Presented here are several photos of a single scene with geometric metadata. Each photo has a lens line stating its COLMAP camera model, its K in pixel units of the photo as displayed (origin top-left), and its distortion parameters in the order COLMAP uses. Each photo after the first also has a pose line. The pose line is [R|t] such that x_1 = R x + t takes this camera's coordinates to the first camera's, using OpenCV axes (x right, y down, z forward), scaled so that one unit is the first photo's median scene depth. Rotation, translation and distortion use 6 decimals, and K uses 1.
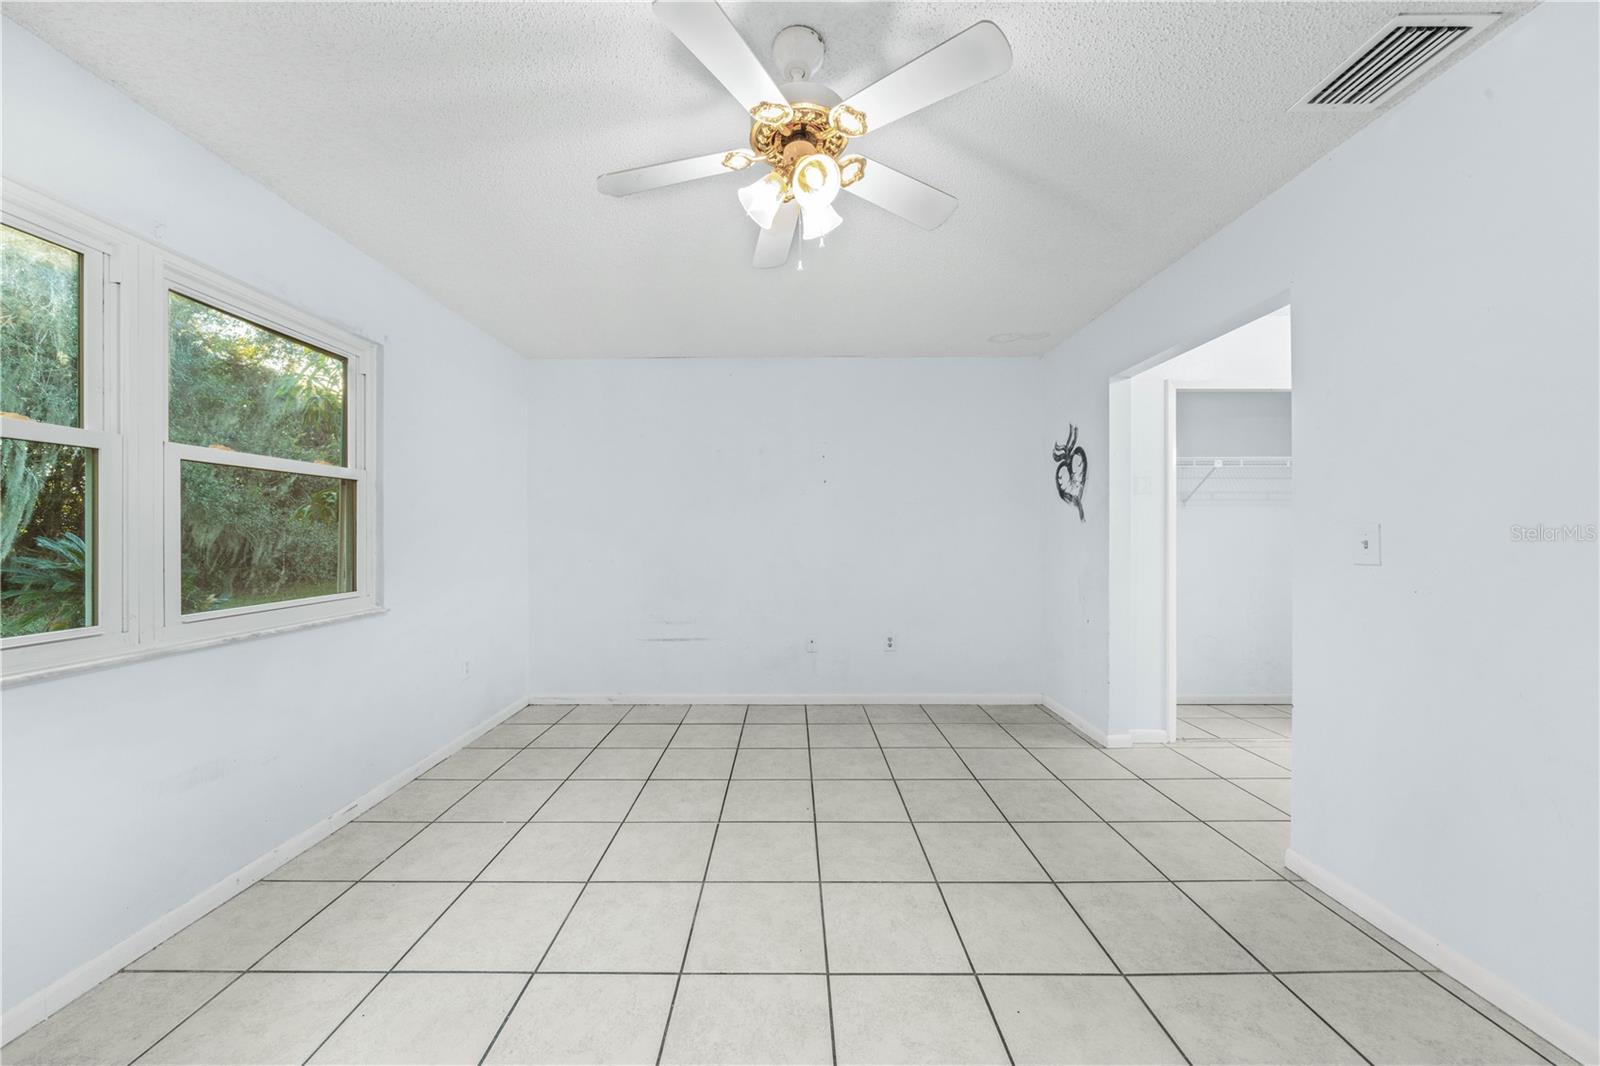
lens RADIAL K [[556.3, 0, 789.1], [0, 556.3, 534.2], [0, 0, 1]] dist [-0.009972, 0.001183]
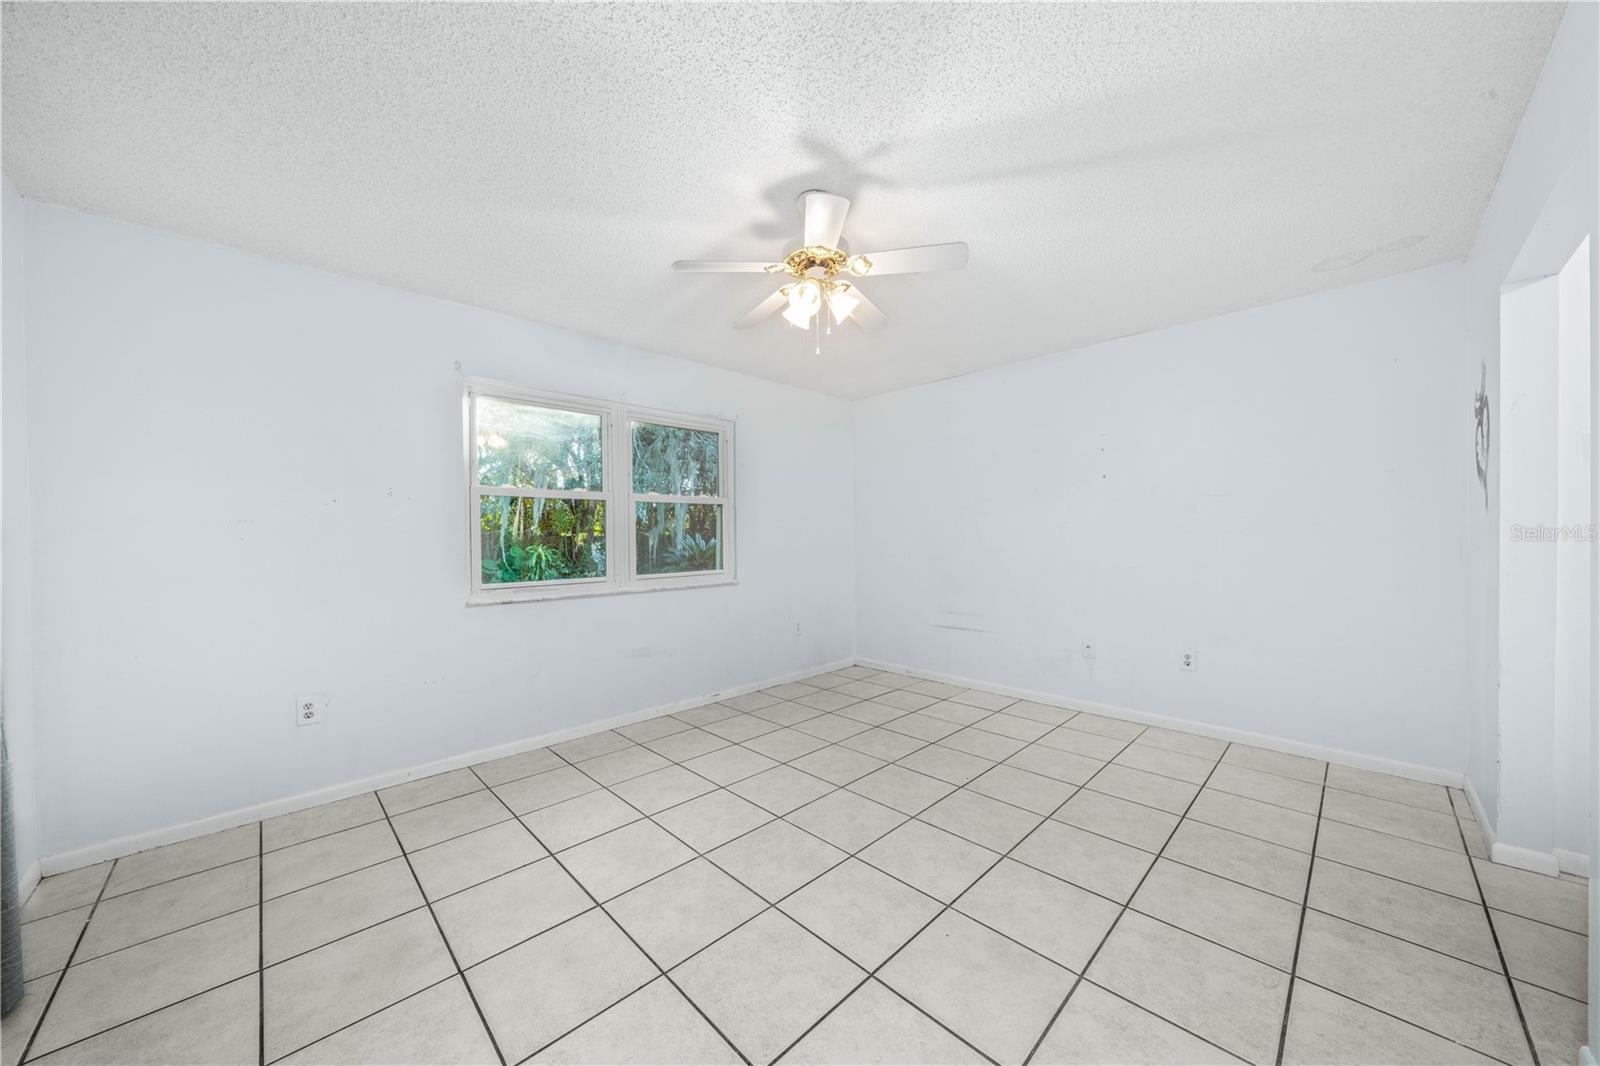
lens RADIAL K [[556.3, 0, 788.7], [0, 556.3, 534.8], [0, 0, 1]] dist [-0.009972, 0.001183]
pose [[0.696598, -0.005546, -0.717440, 0.488267], [0.007135, 0.999974, -0.000802, -0.001020], [0.717426, -0.004560, 0.696620, -0.035908]]
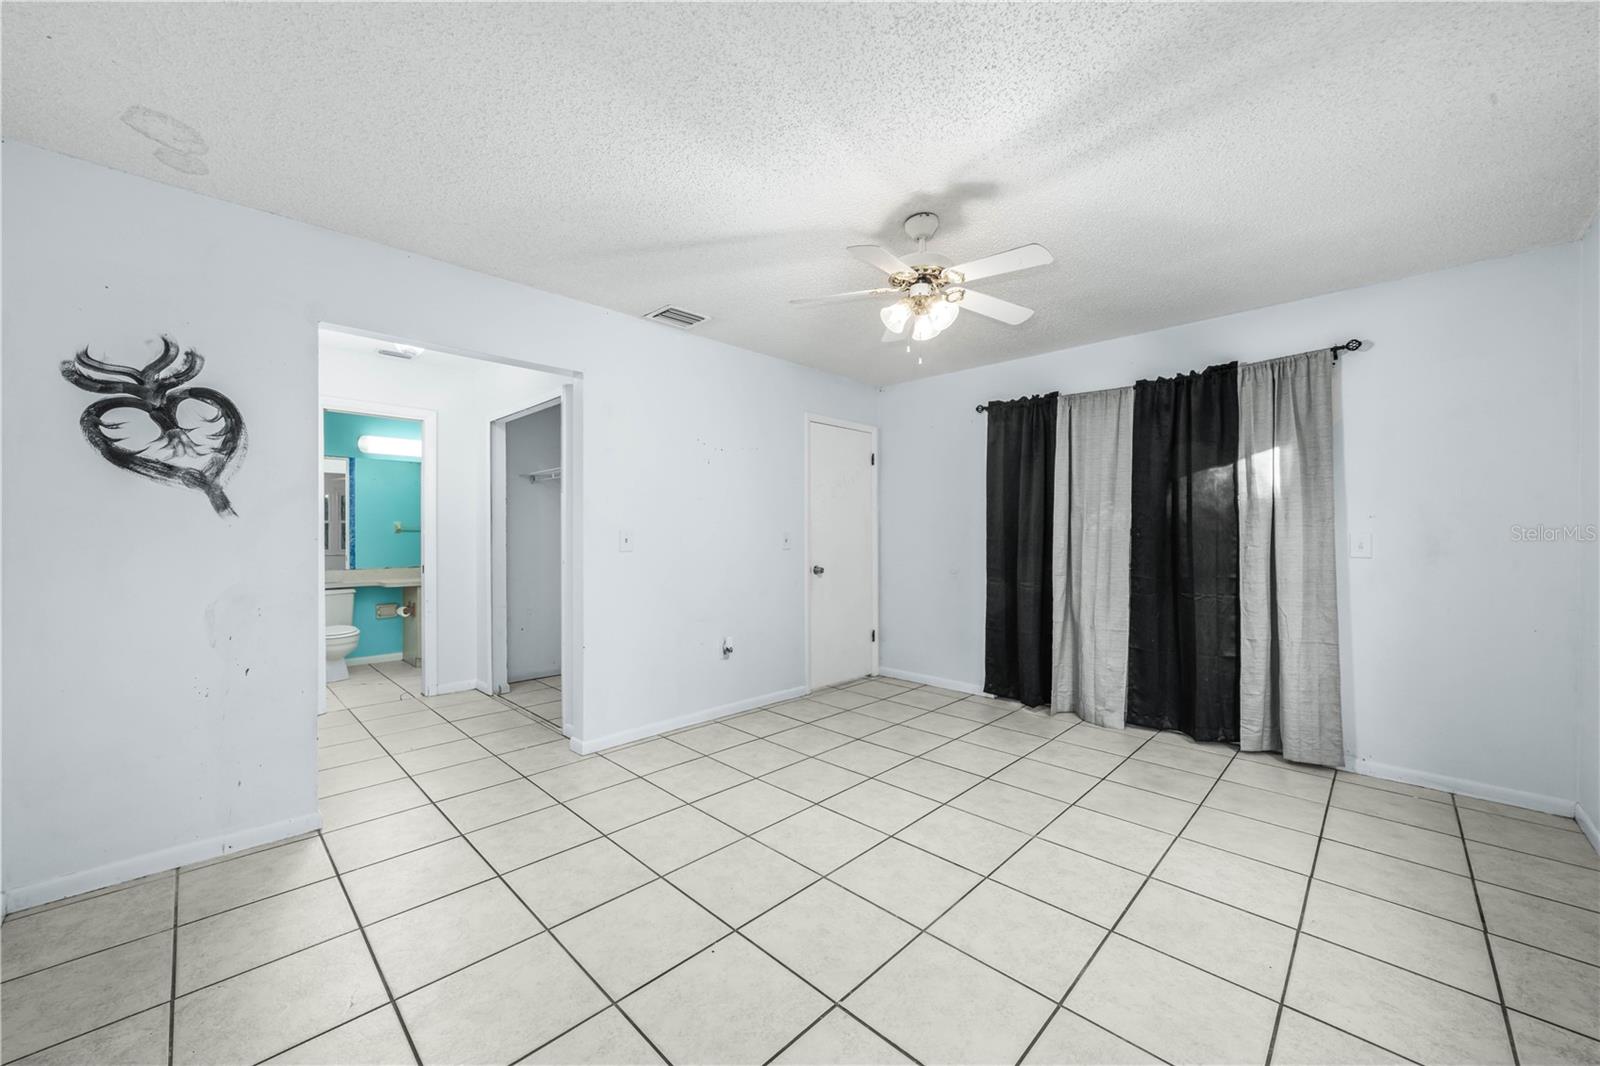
lens RADIAL K [[593.2, 0, 790.6], [0, 593.2, 536.2], [0, 0, 1]] dist [-0.003827, 0.000665]
pose [[-0.713799, 0.002149, 0.700347, -0.429951], [0.002862, 0.999996, -0.000152, 0.003590], [-0.700345, 0.001896, -0.713802, 1.179517]]
